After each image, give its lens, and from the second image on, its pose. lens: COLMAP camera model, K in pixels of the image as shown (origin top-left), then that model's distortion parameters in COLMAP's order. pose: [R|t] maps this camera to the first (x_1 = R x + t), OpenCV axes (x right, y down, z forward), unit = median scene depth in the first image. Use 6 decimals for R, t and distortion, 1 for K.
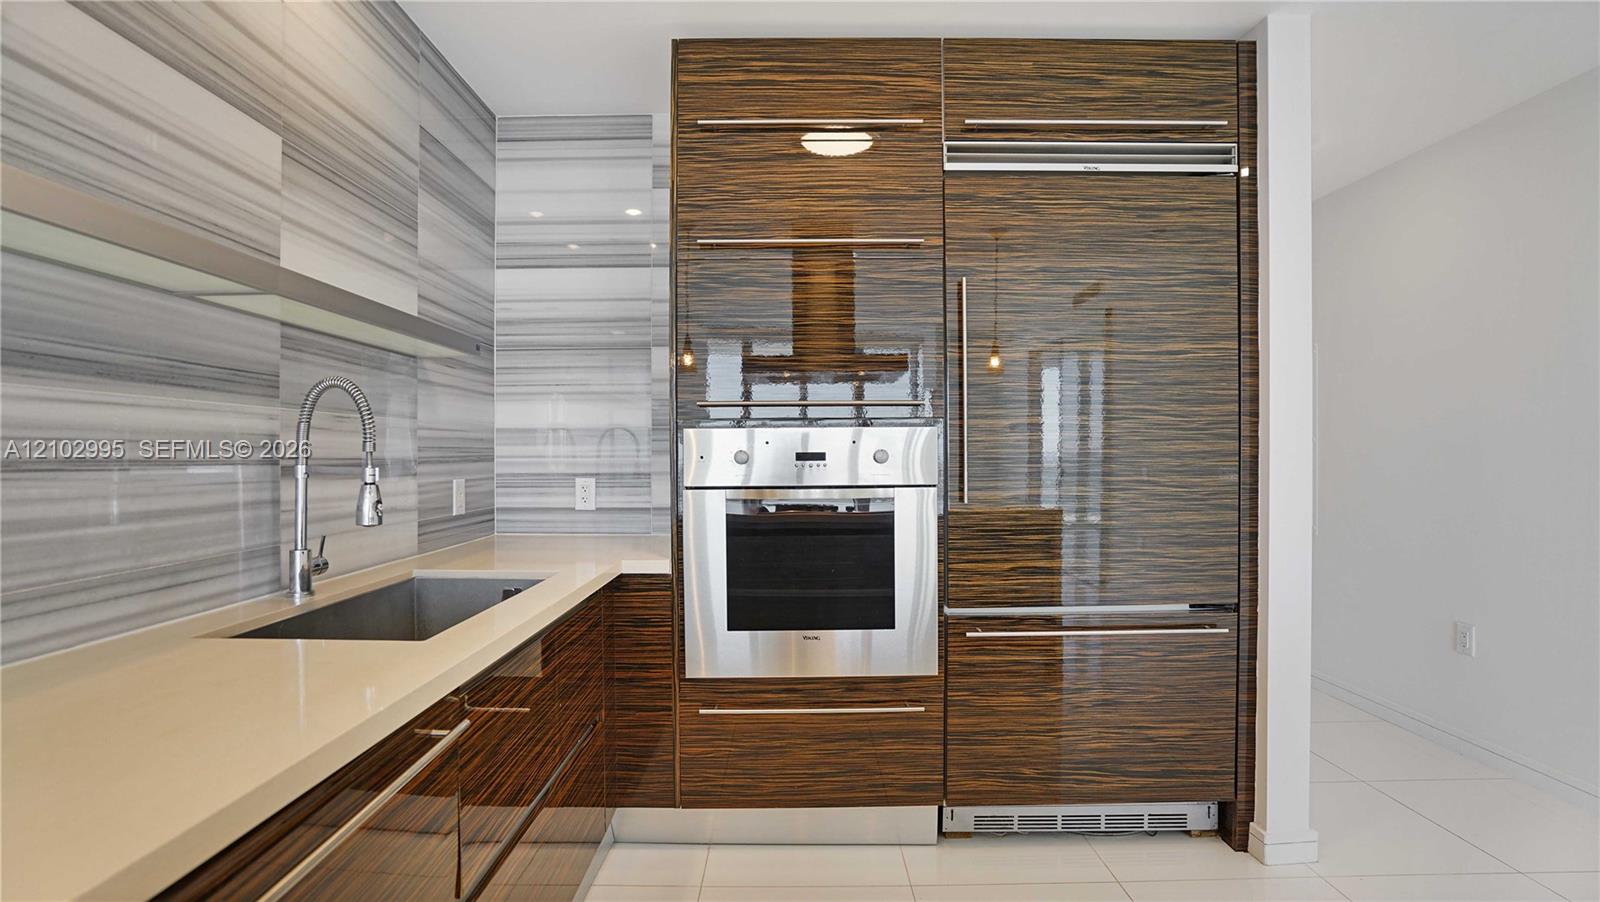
lens RADIAL K [[745.8, 0, 801.7], [0, 745.8, 453.6], [0, 0, 1]] dist [-0.047881, 0.016787]
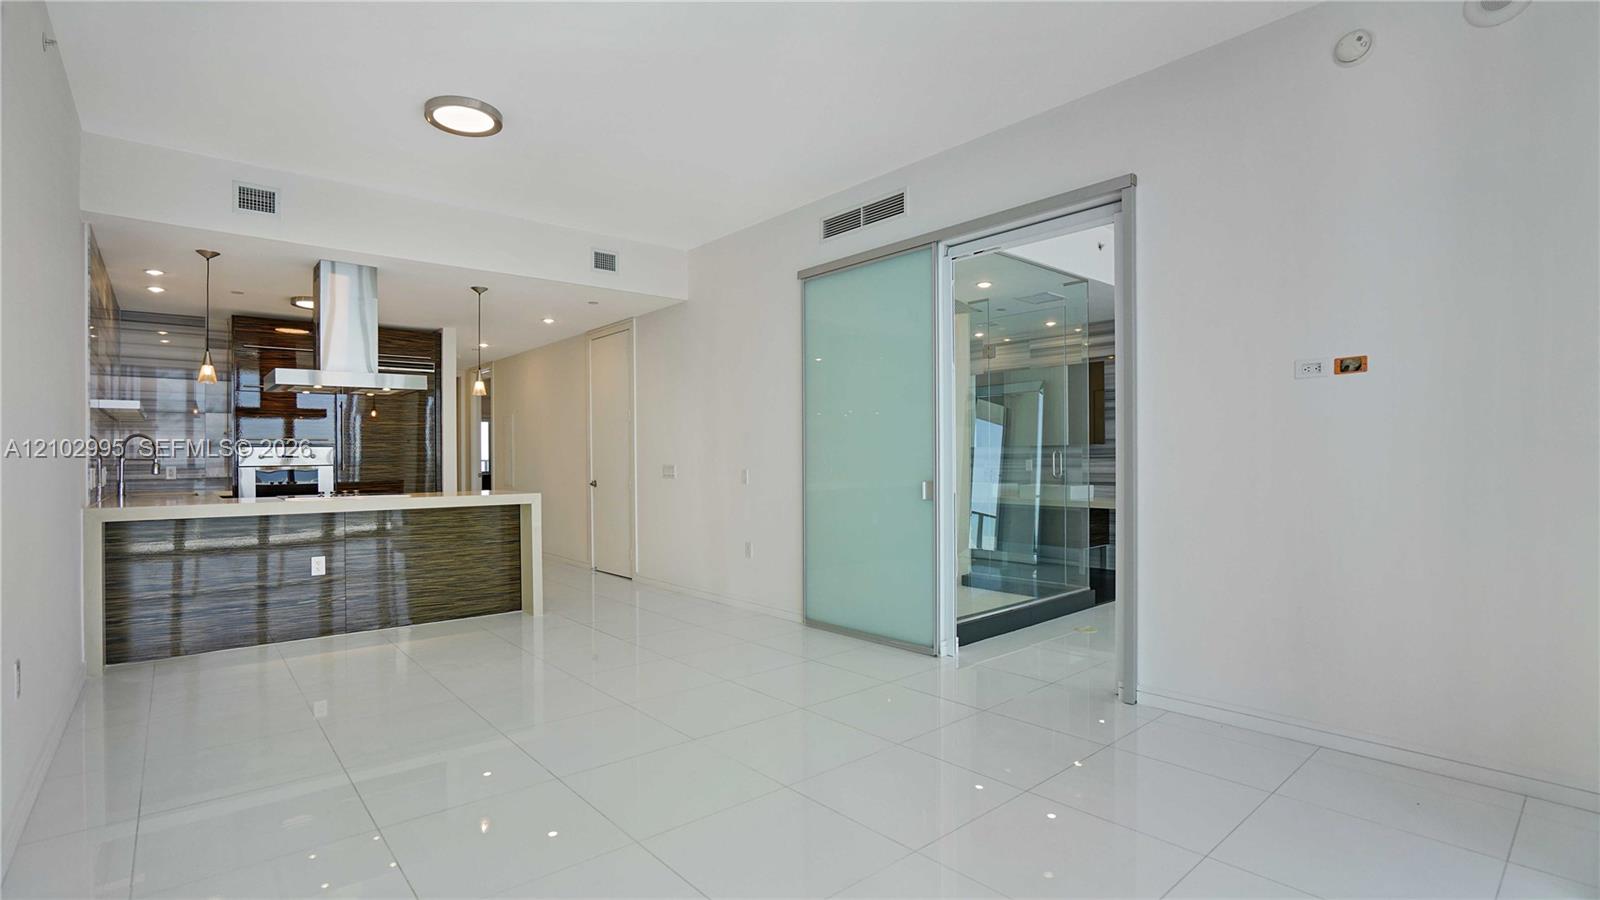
lens RADIAL K [[751.0, 0, 789.3], [0, 751.0, 464.7], [0, 0, 1]] dist [-0.037723, 0.009980]
pose [[0.777057, -0.011243, 0.629330, -0.307556], [0.005418, 0.999923, 0.011174, 0.015655], [-0.629408, -0.005273, 0.777058, -2.741850]]
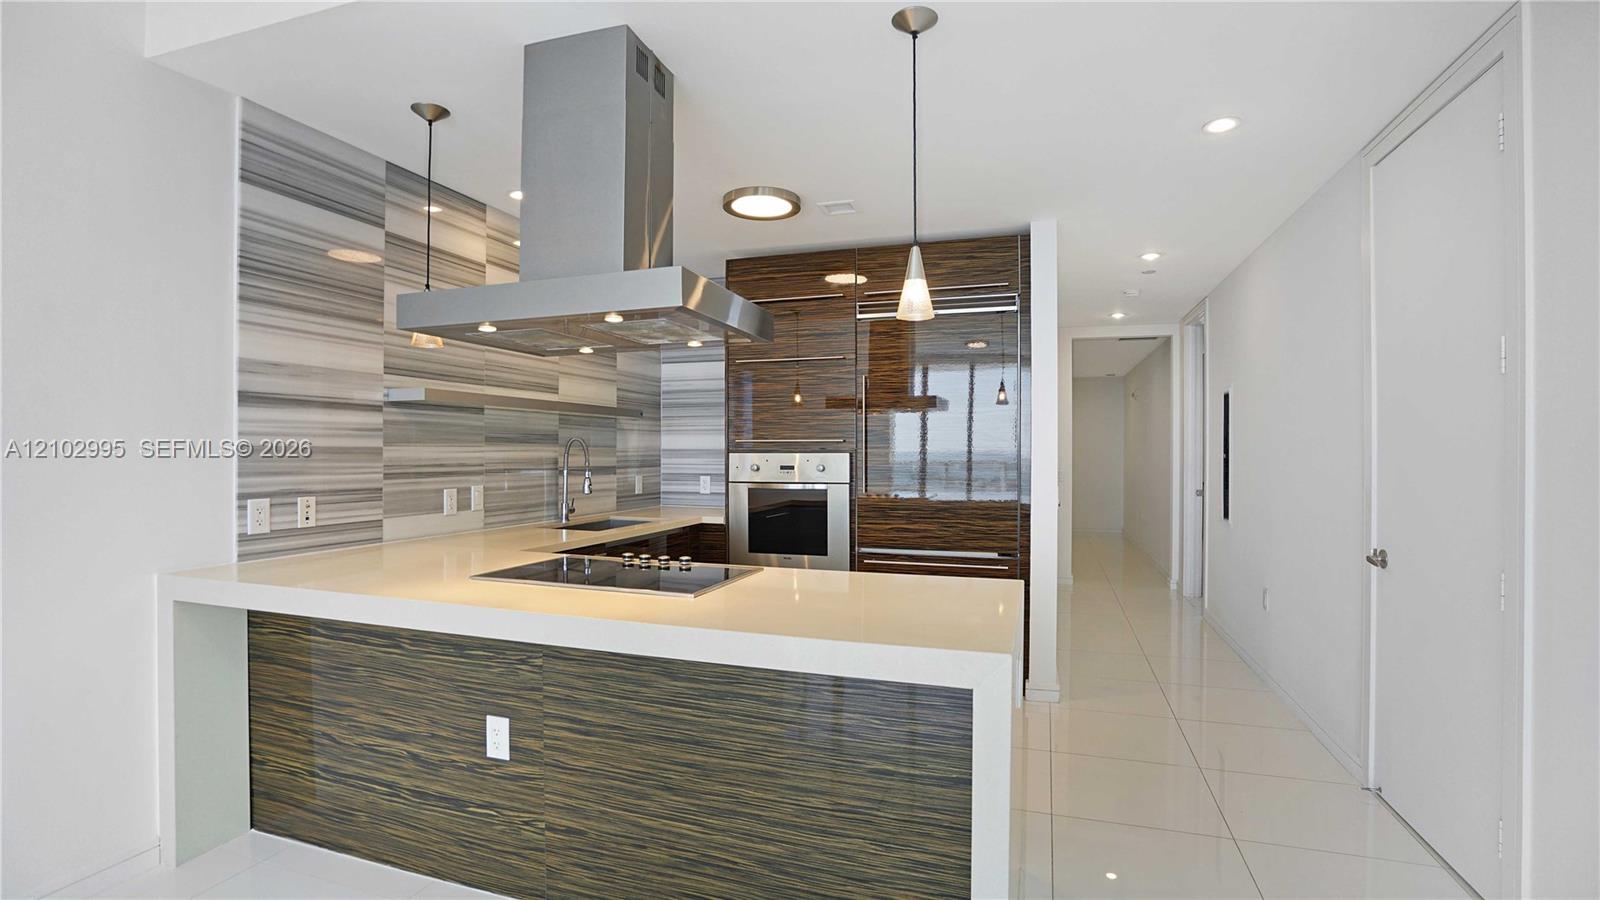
lens RADIAL K [[751.0, 0, 795.0], [0, 751.0, 450.4], [0, 0, 1]] dist [-0.037723, 0.009980]
pose [[0.944003, 0.005361, -0.329893, 0.692965], [-0.005266, 0.999985, 0.001181, -0.044832], [0.329894, 0.000622, 0.944018, -0.891520]]
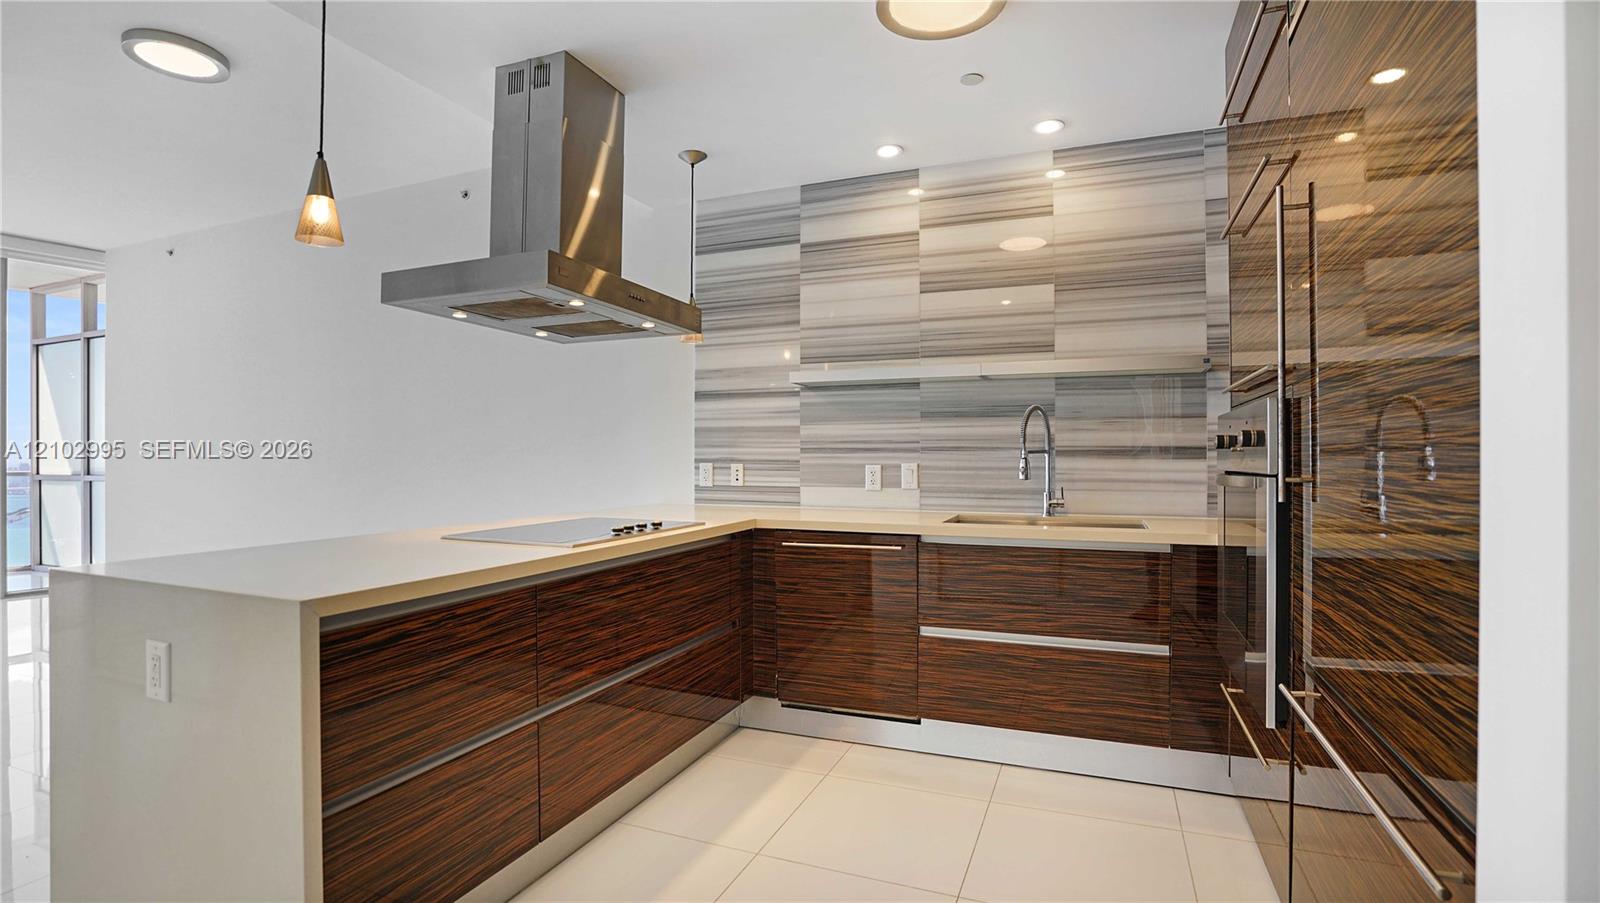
lens RADIAL K [[745.8, 0, 797.3], [0, 745.8, 457.1], [0, 0, 1]] dist [-0.047881, 0.016787]
pose [[-0.390542, -0.000090, -0.920585, 1.043490], [0.000988, 0.999999, -0.000517, 0.026413], [0.920584, -0.001112, -0.390542, 0.850287]]
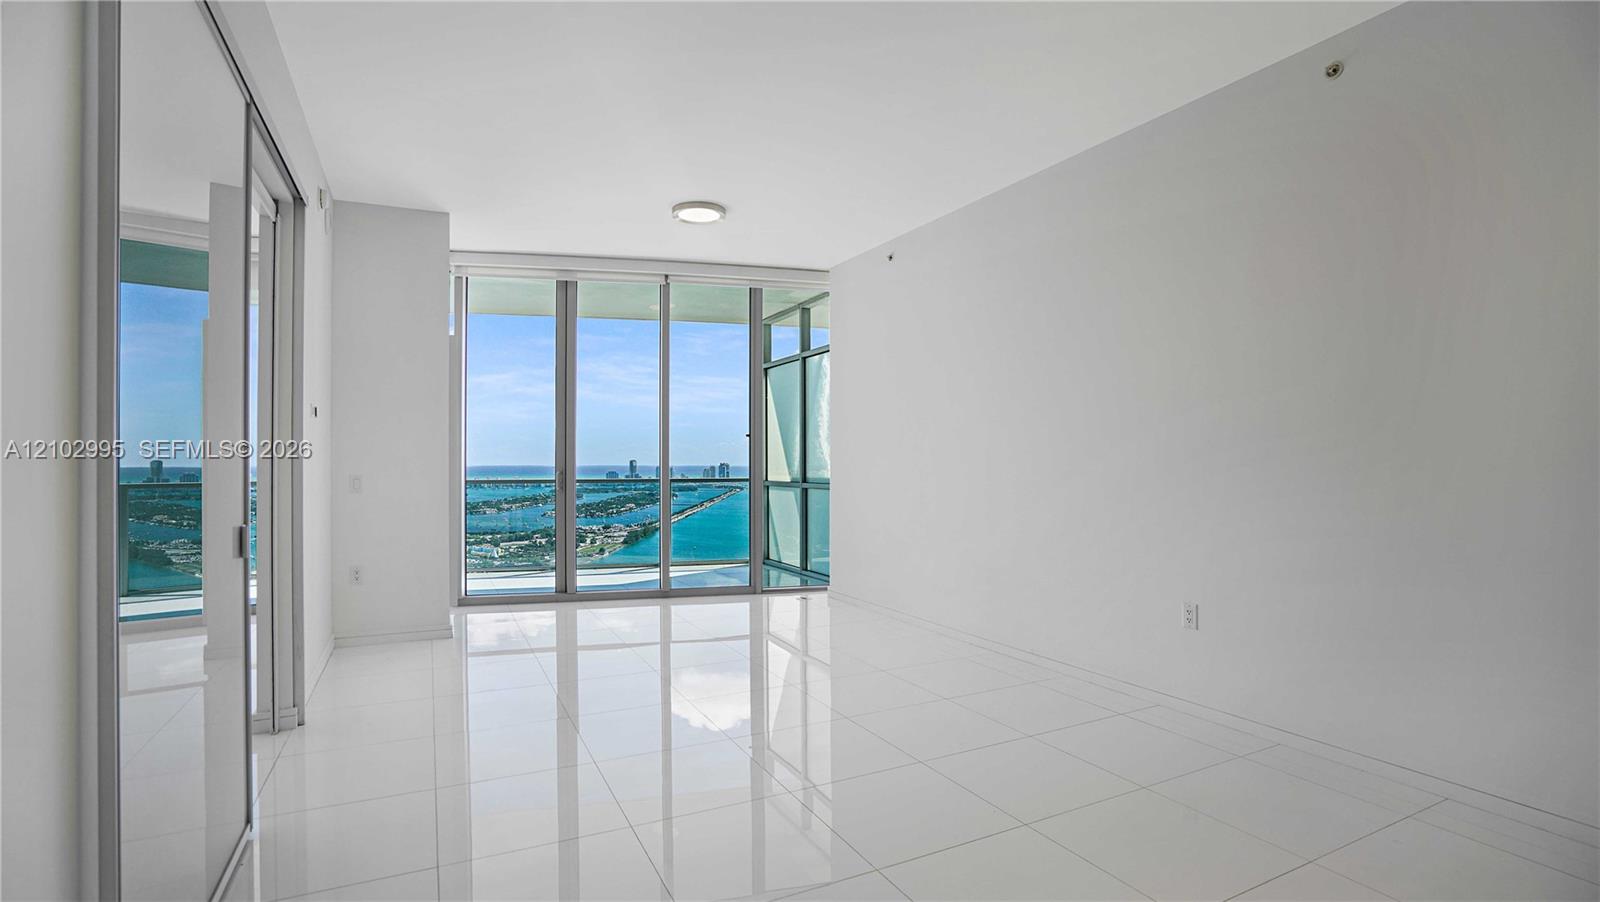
lens RADIAL K [[745.8, 0, 801.4], [0, 745.8, 464.1], [0, 0, 1]] dist [-0.047881, 0.016787]
pose [[-0.892556, -0.000687, -0.450935, 0.968277], [-0.001294, 0.999999, 0.001037, 0.007753], [0.450934, 0.001510, -0.892556, -0.111522]]
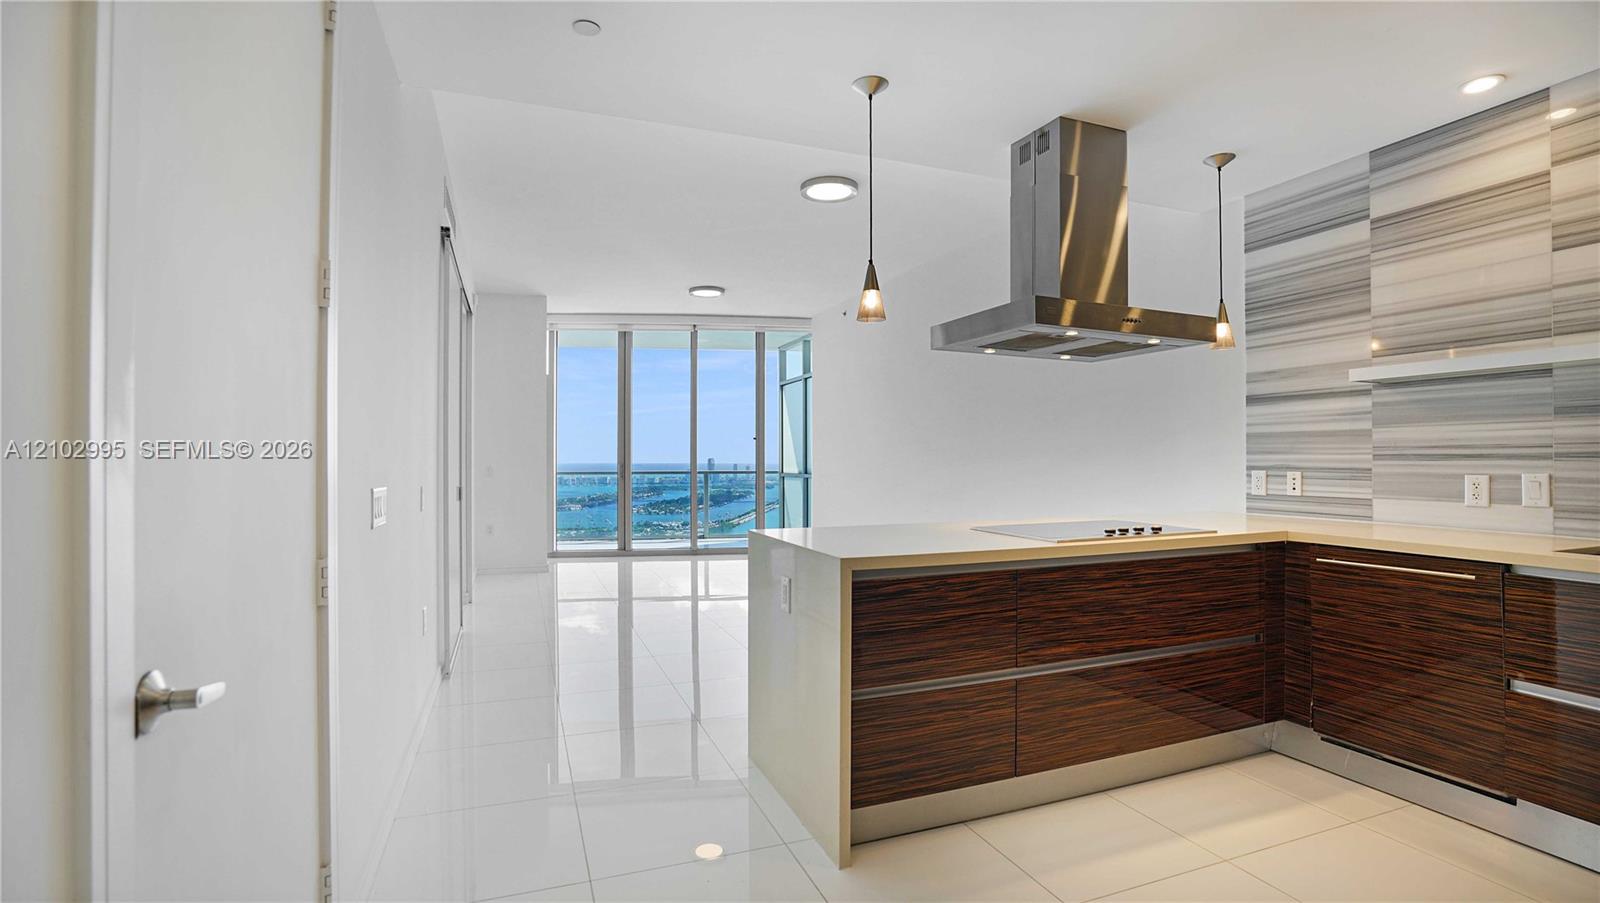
lens RADIAL K [[745.8, 0, 800.3], [0, 745.8, 455.2], [0, 0, 1]] dist [-0.047881, 0.016787]
pose [[-0.934172, -0.001917, -0.356818, 1.047675], [0.000661, 0.999975, -0.007101, 0.016089], [0.356823, -0.006870, -0.934147, 1.134148]]
